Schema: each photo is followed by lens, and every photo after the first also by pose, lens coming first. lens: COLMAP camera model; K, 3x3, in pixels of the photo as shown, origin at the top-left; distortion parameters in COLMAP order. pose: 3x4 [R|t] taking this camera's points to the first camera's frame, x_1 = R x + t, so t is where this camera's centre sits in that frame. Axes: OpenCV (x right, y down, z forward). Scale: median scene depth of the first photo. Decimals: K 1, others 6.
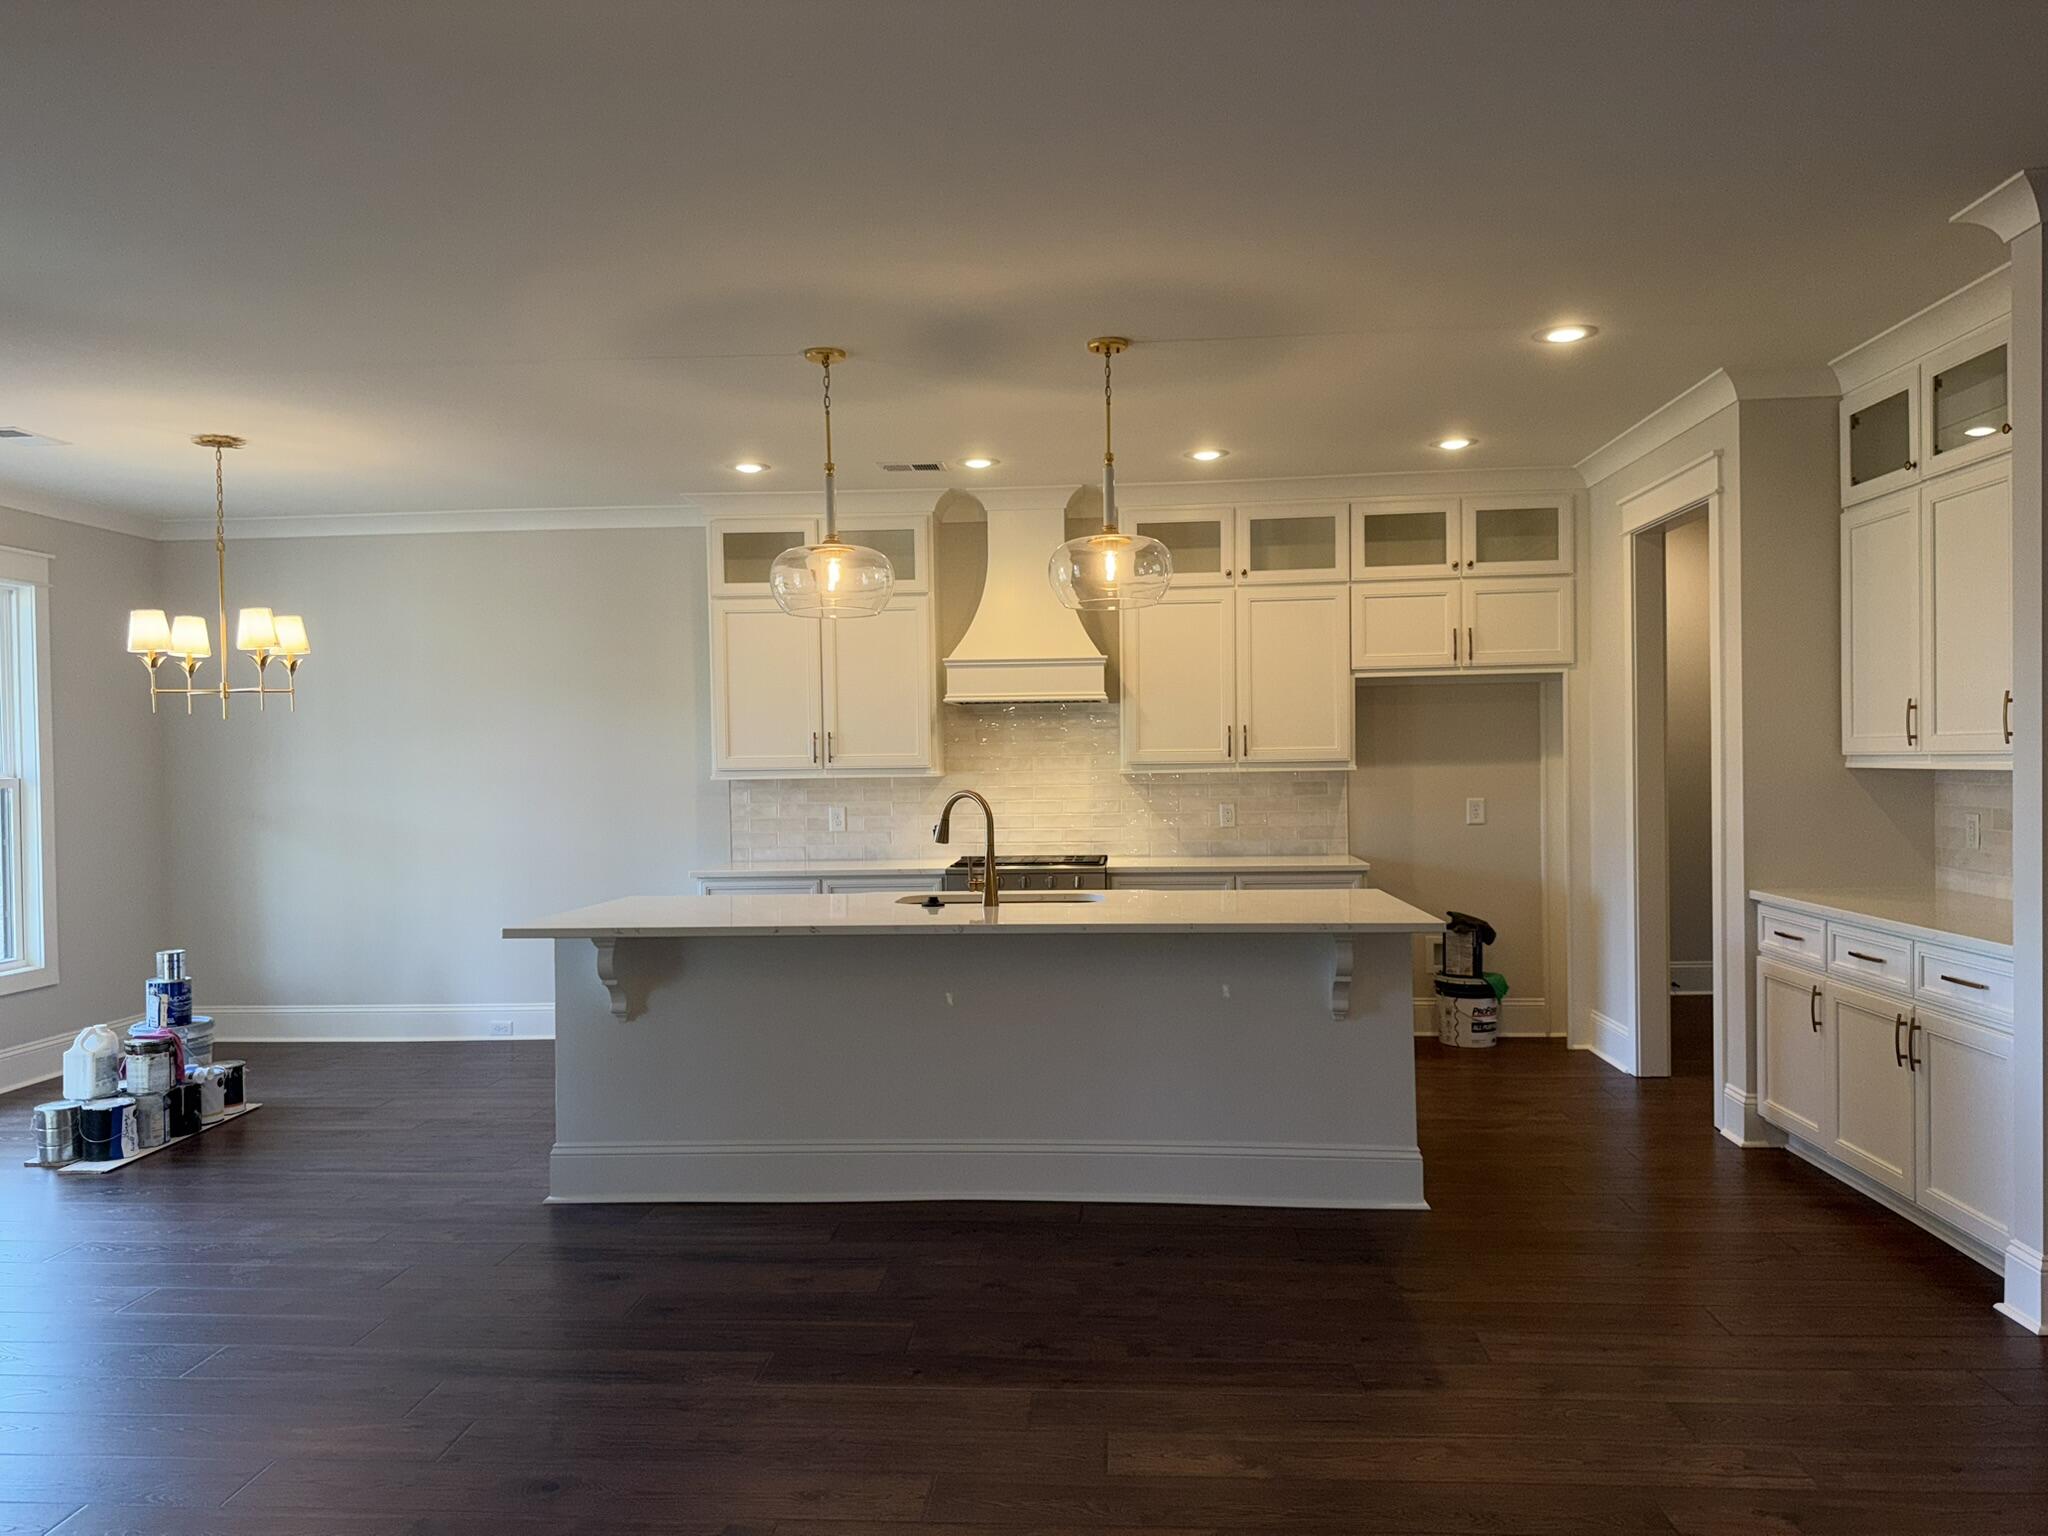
lens RADIAL K [[1427.8, 0, 1026.3], [0, 1427.8, 785.3], [0, 0, 1]] dist [0.091148, -0.117385]
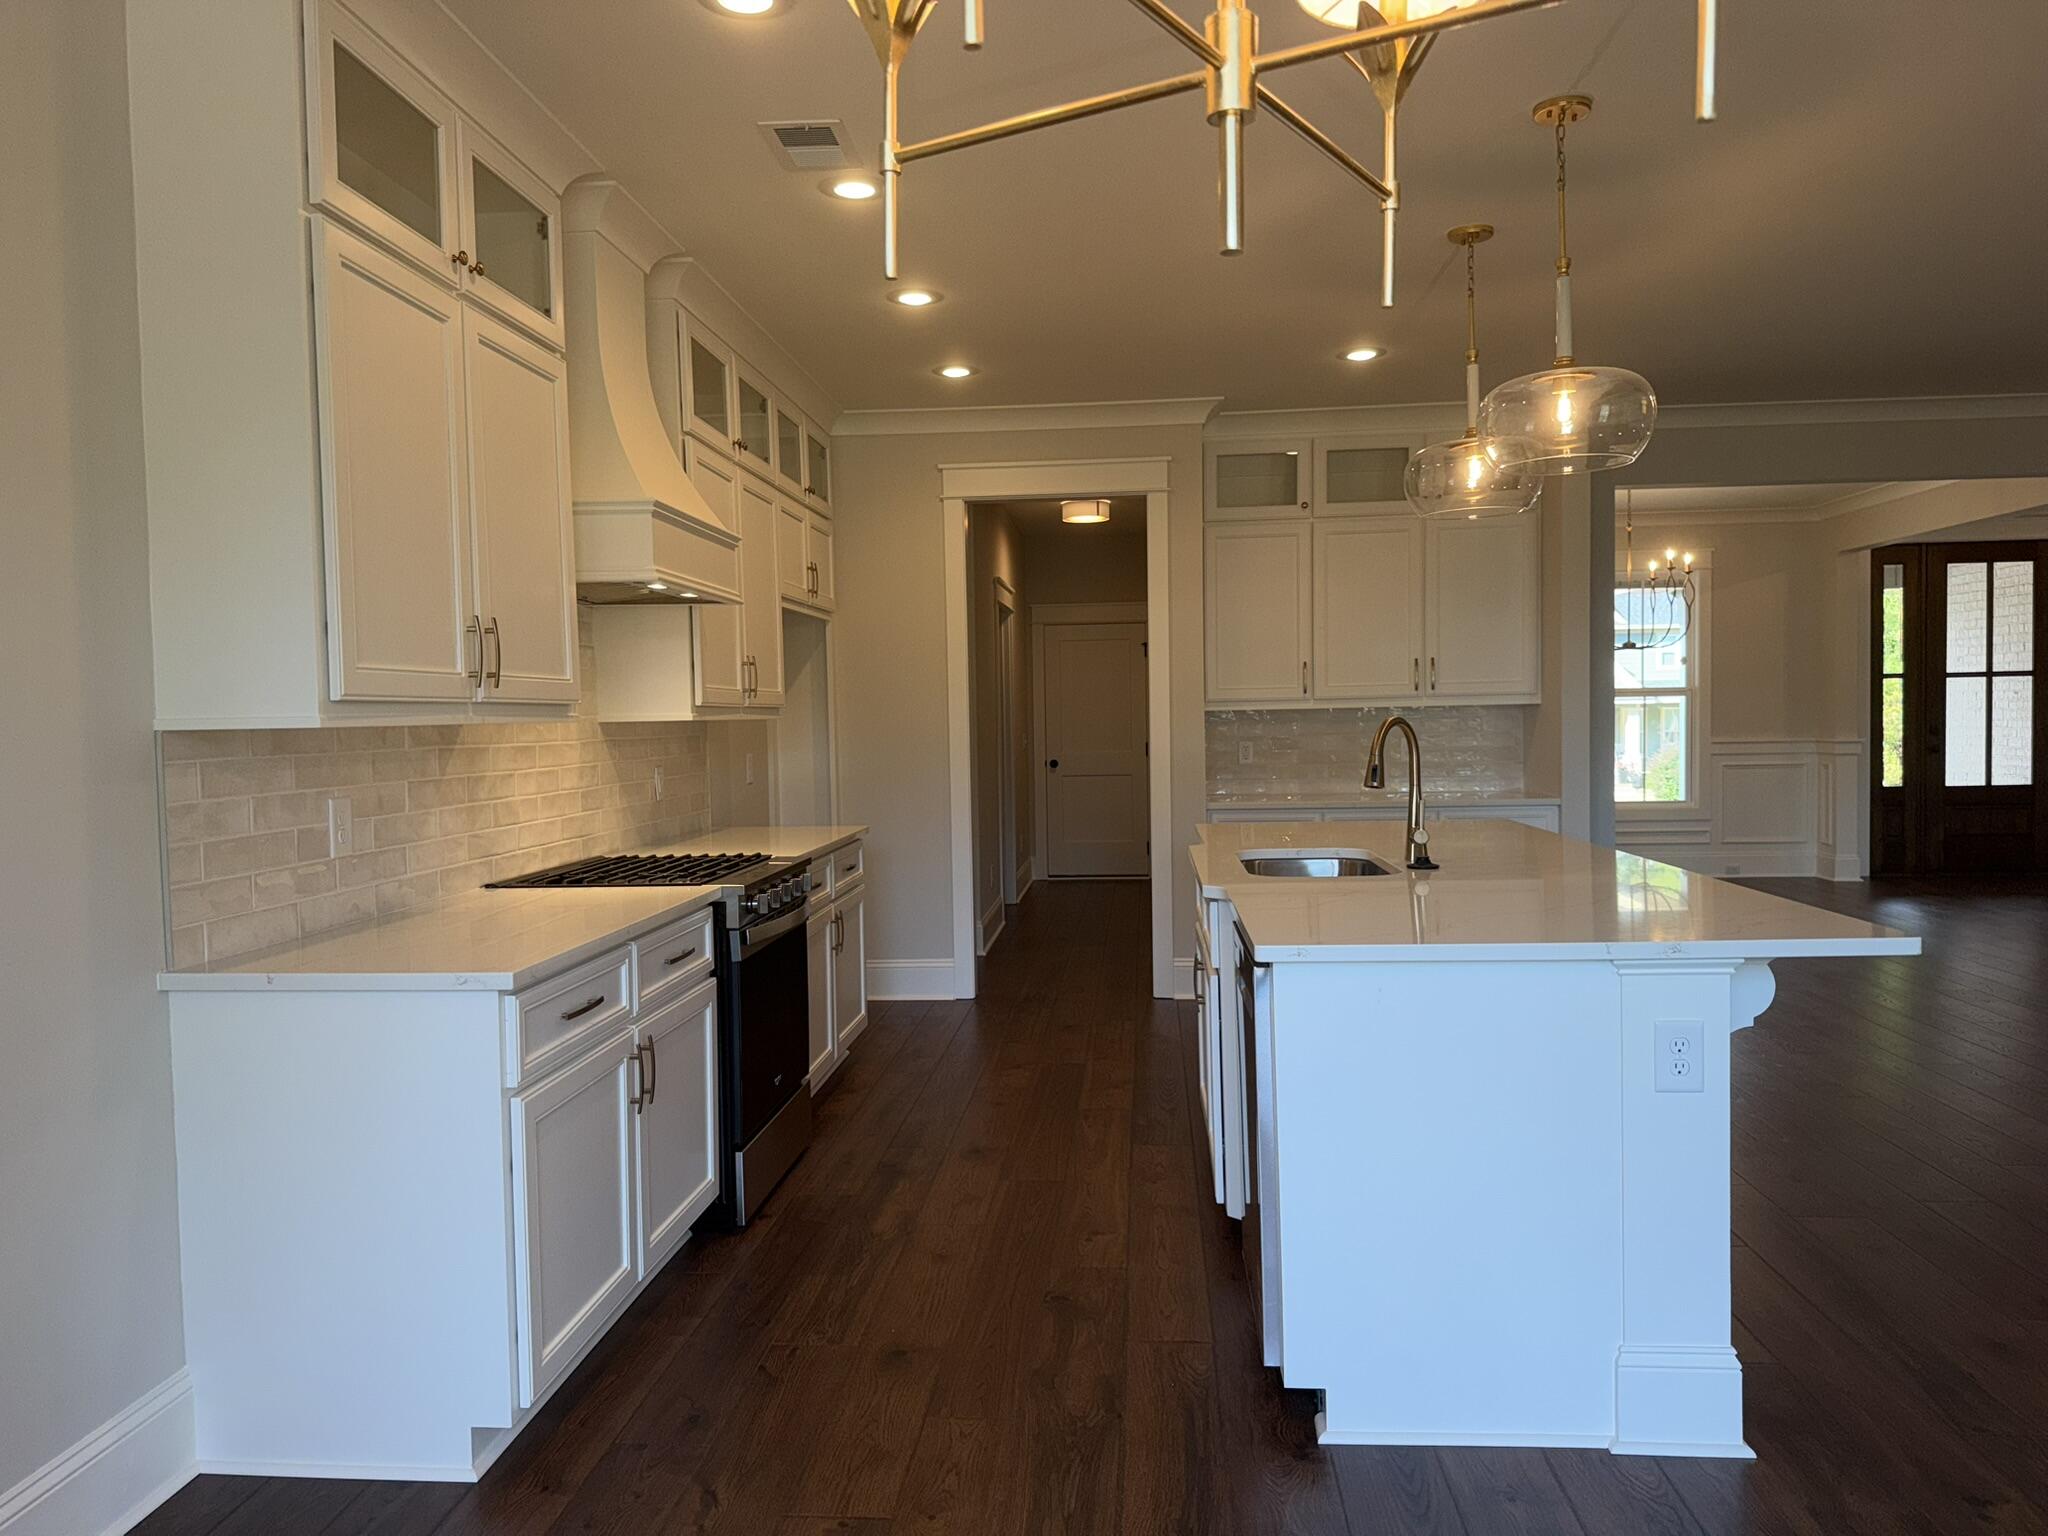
lens RADIAL K [[1455.7, 0, 1025.3], [0, 1455.7, 771.1], [0, 0, 1]] dist [0.053771, -0.063326]
pose [[-0.006052, -0.023023, 0.999717, -0.601937], [0.037813, 0.999015, 0.023236, 0.005225], [-0.999267, 0.037943, -0.005176, 0.866823]]
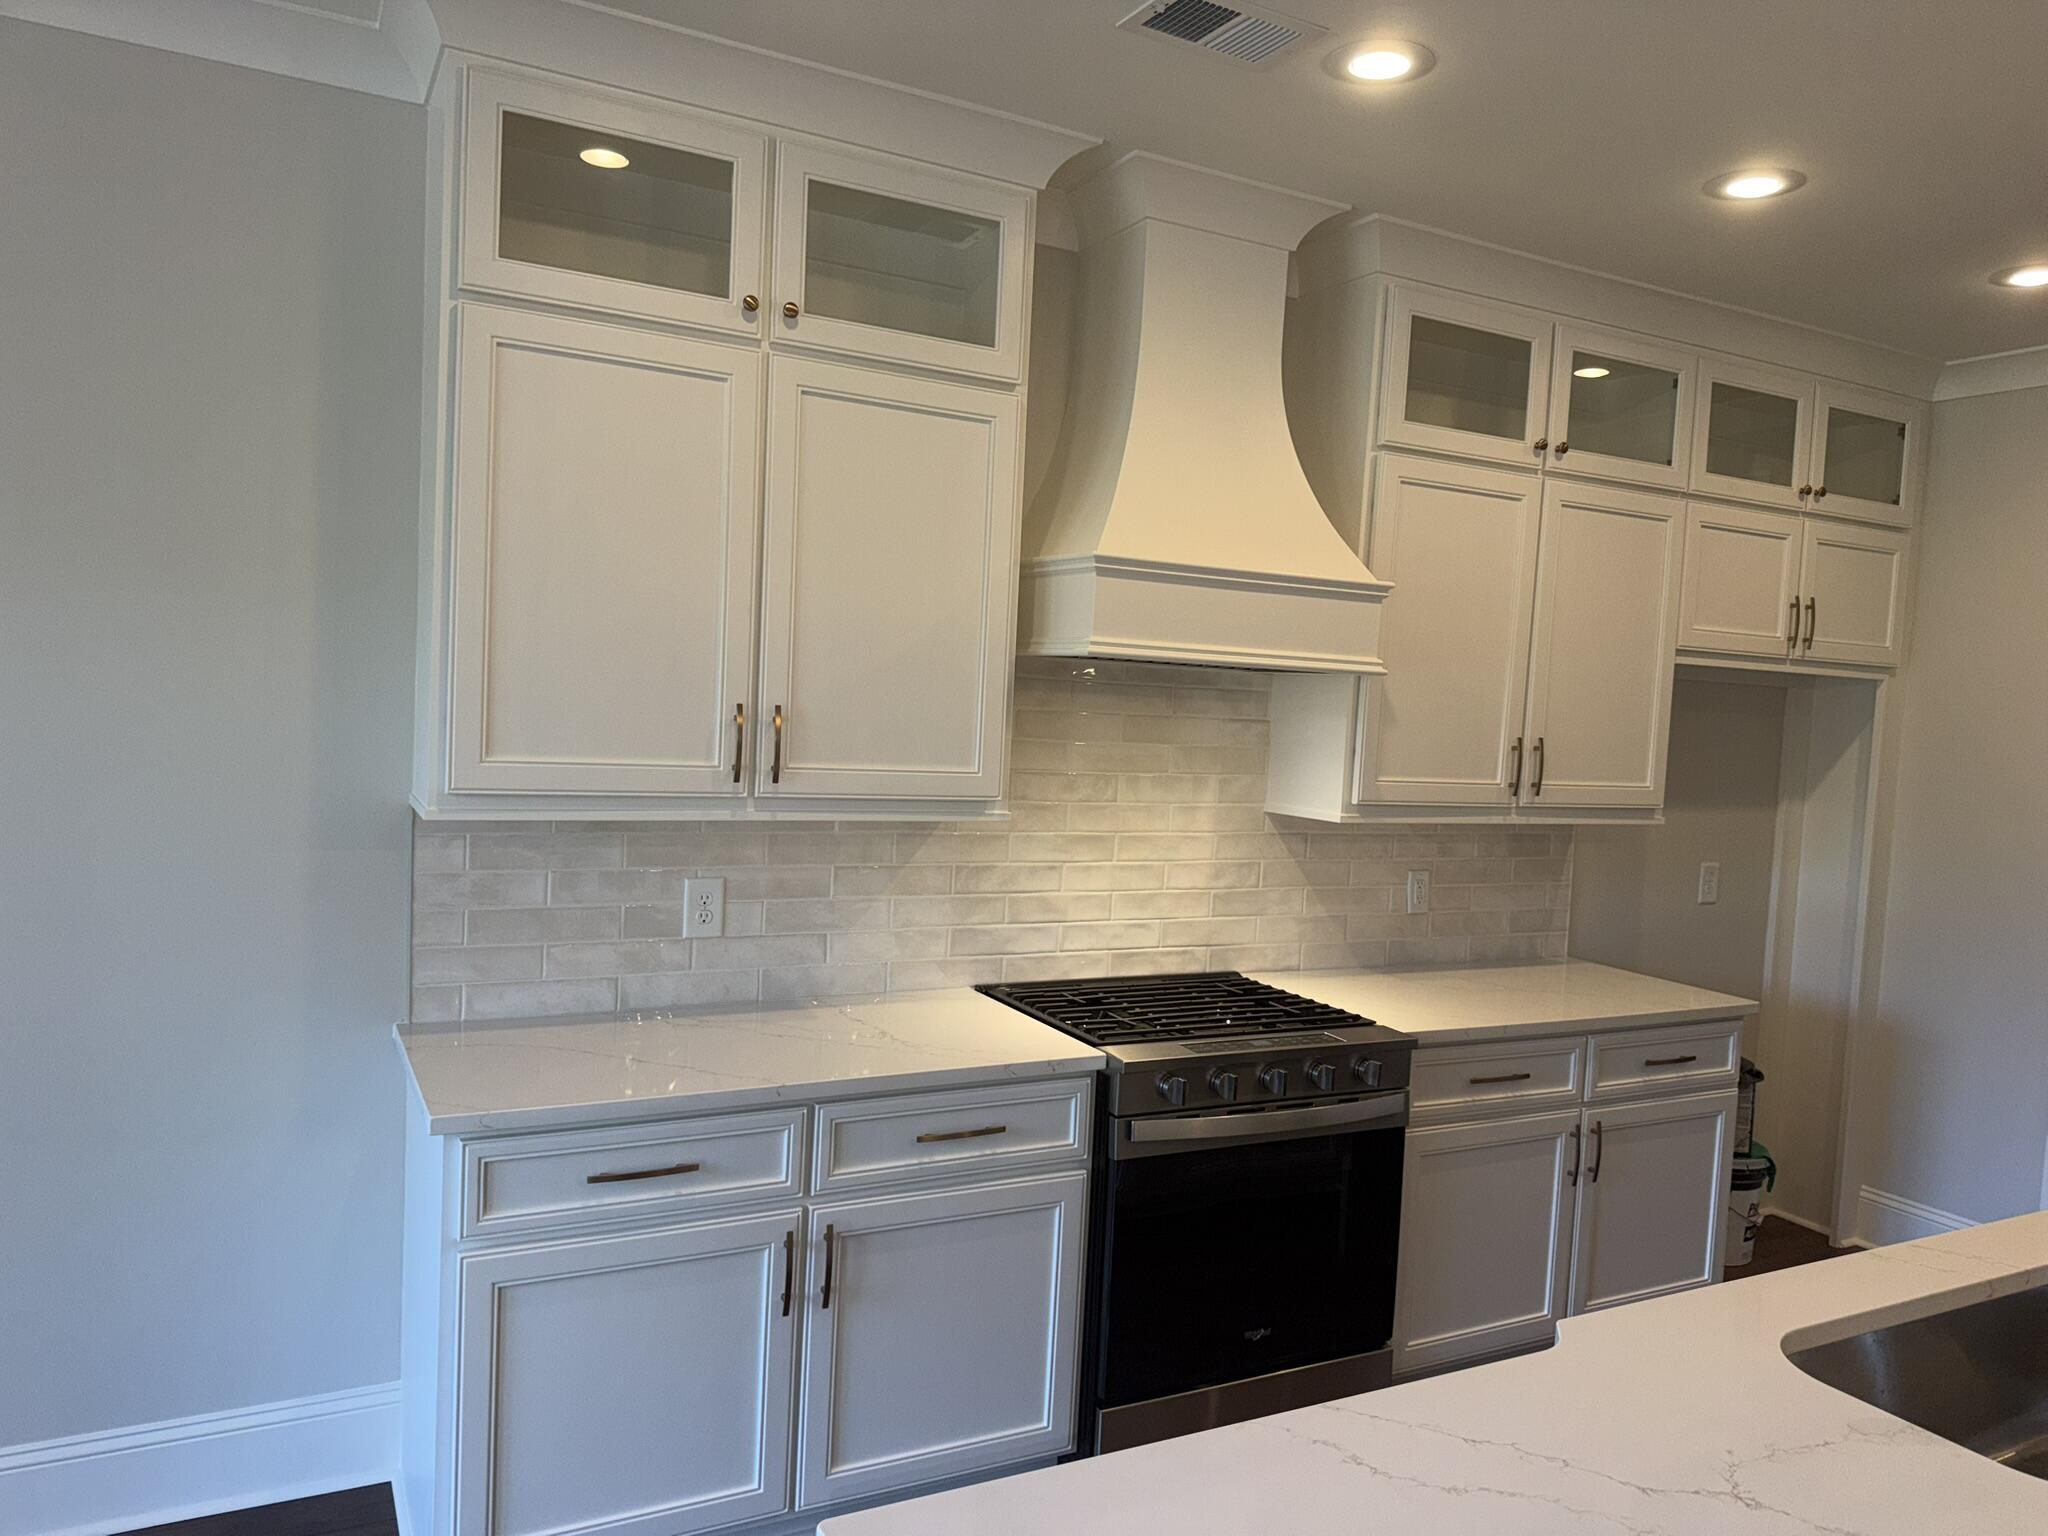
lens RADIAL K [[1427.8, 0, 1026.3], [0, 1427.8, 785.3], [0, 0, 1]] dist [0.091148, -0.117385]
pose [[0.835246, 0.024021, 0.549351, -0.304039], [-0.054493, 0.997743, 0.039225, -0.035282], [-0.547170, -0.062699, 0.834670, 0.655221]]
